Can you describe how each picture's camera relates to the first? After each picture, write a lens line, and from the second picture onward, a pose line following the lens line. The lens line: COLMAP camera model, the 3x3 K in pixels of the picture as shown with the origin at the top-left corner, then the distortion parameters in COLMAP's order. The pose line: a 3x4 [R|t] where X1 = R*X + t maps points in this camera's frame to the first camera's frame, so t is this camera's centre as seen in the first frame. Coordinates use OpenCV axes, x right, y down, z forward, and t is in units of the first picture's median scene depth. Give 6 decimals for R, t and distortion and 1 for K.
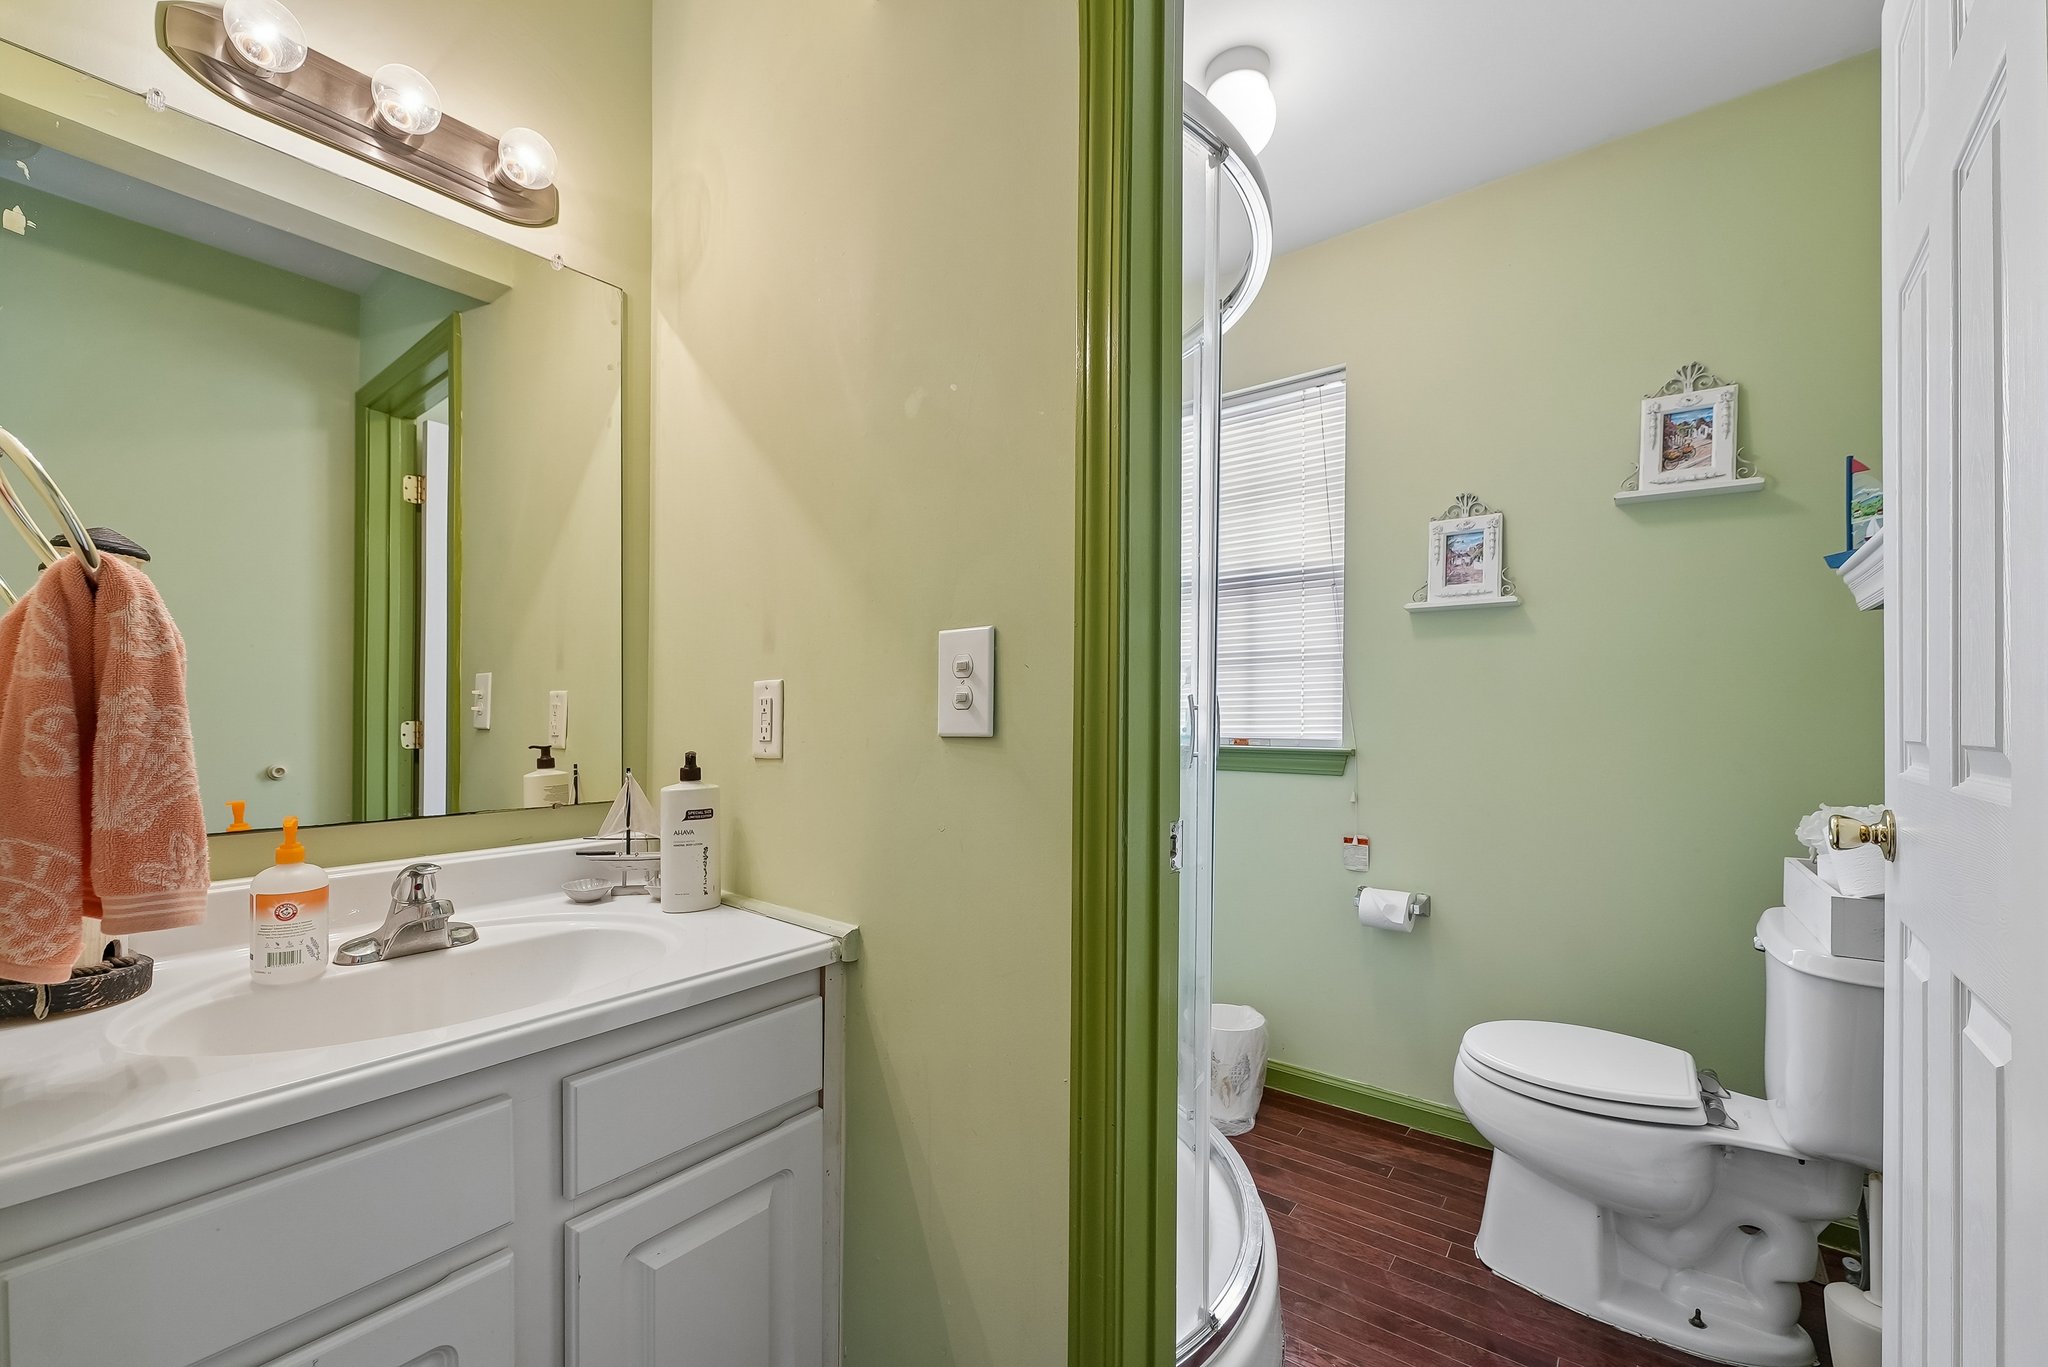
lens RADIAL K [[826.9, 0, 1026.2], [0, 826.9, 718.4], [0, 0, 1]] dist [-0.002792, 0.000258]
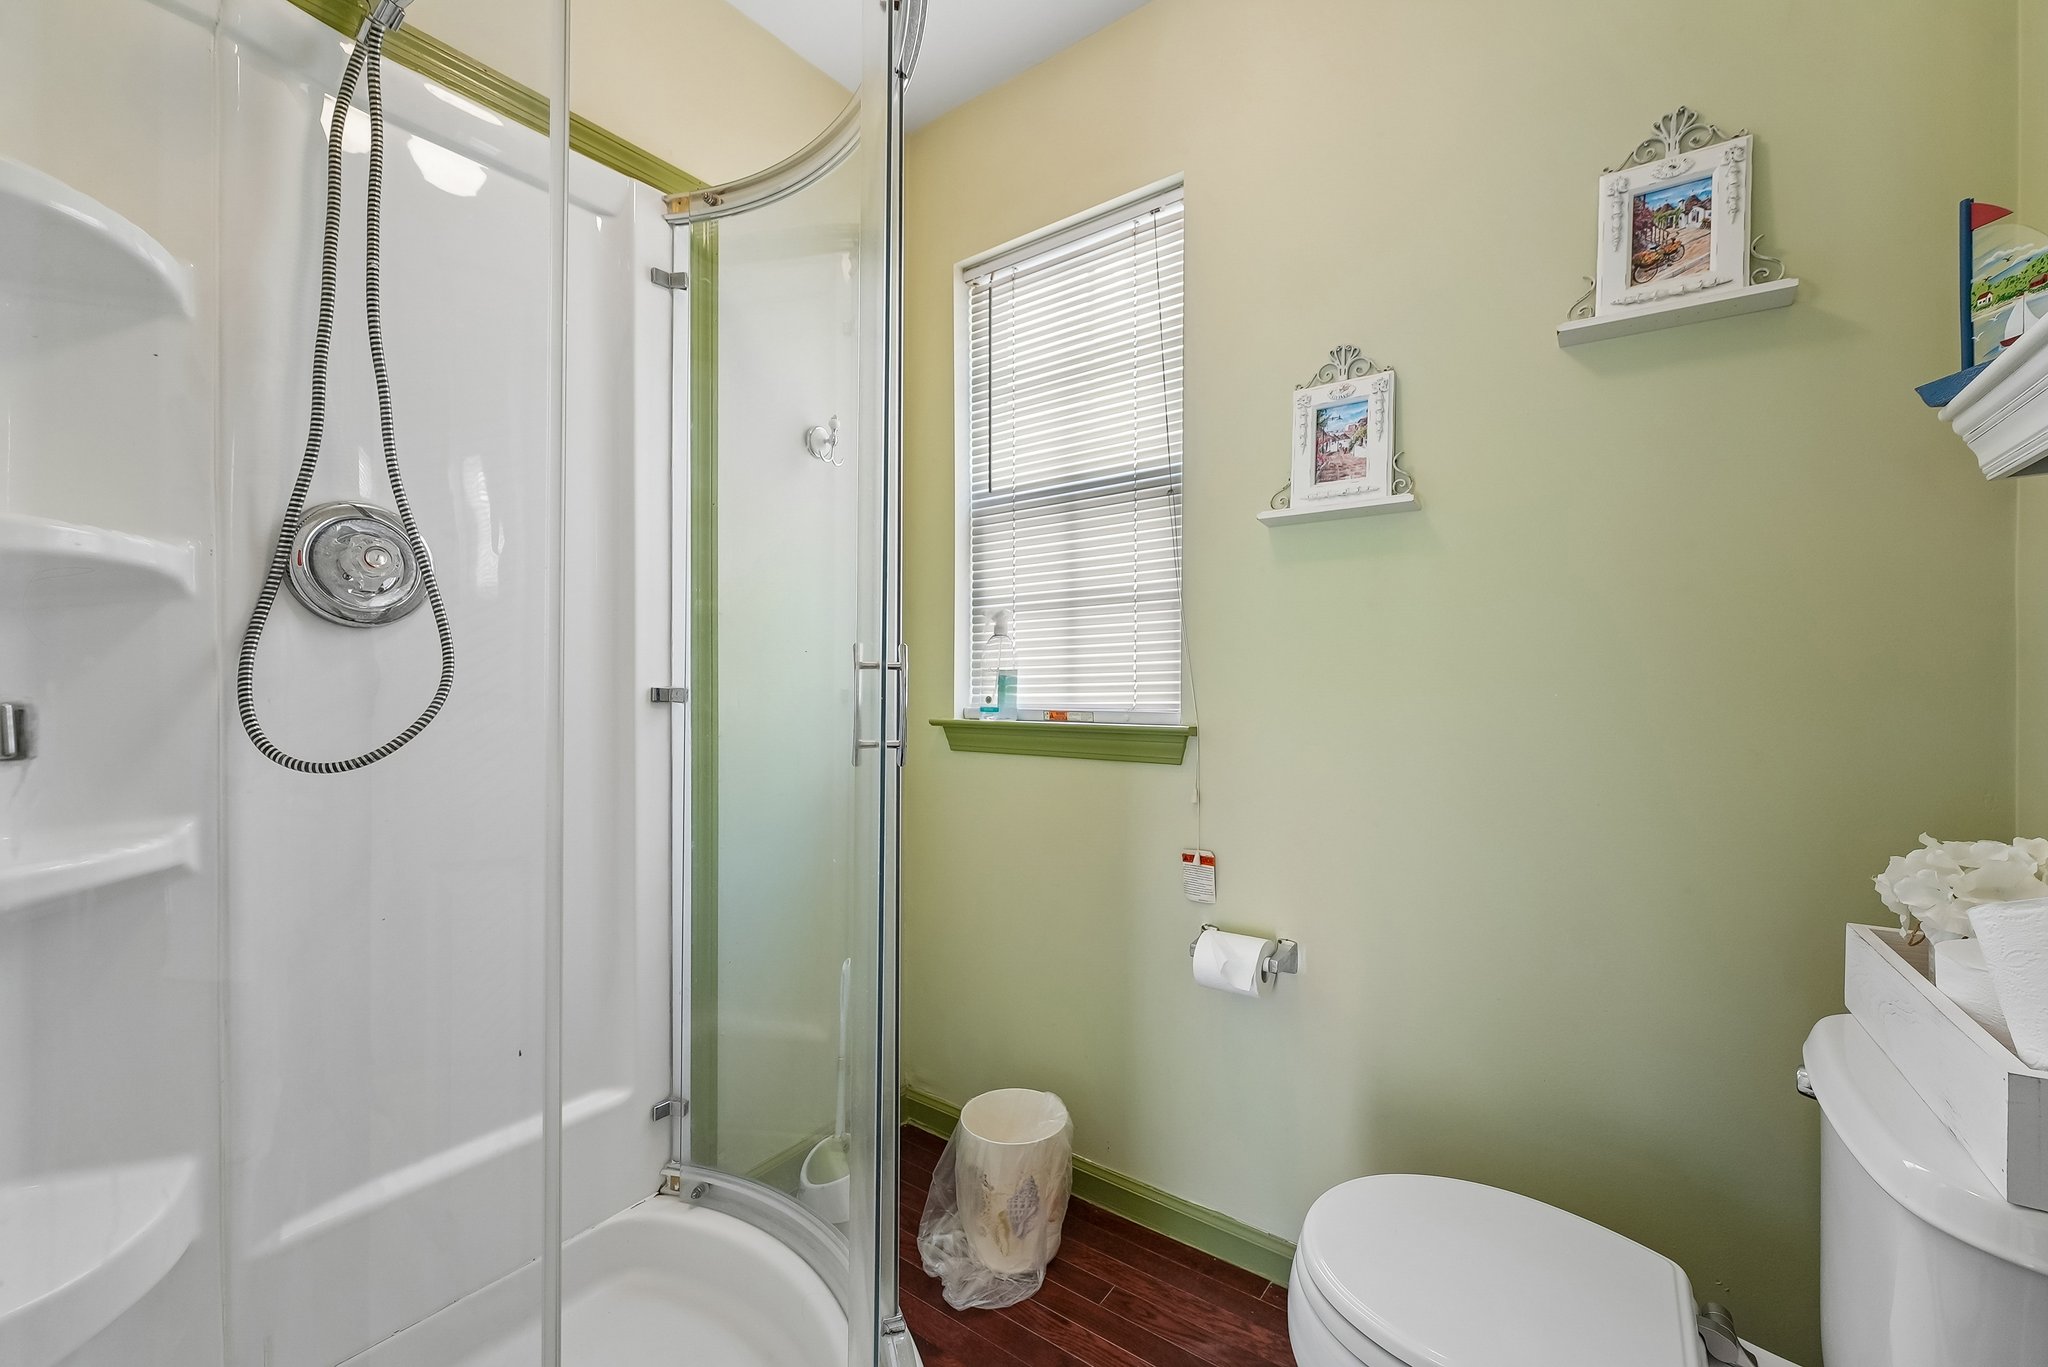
lens RADIAL K [[826.9, 0, 1024.6], [0, 826.9, 689.7], [0, 0, 1]] dist [-0.002792, 0.000258]
pose [[0.999668, -0.008940, 0.024186, 0.260474], [0.008748, 0.999930, 0.008026, -0.000638], [-0.024256, -0.007812, 0.999675, 0.341178]]
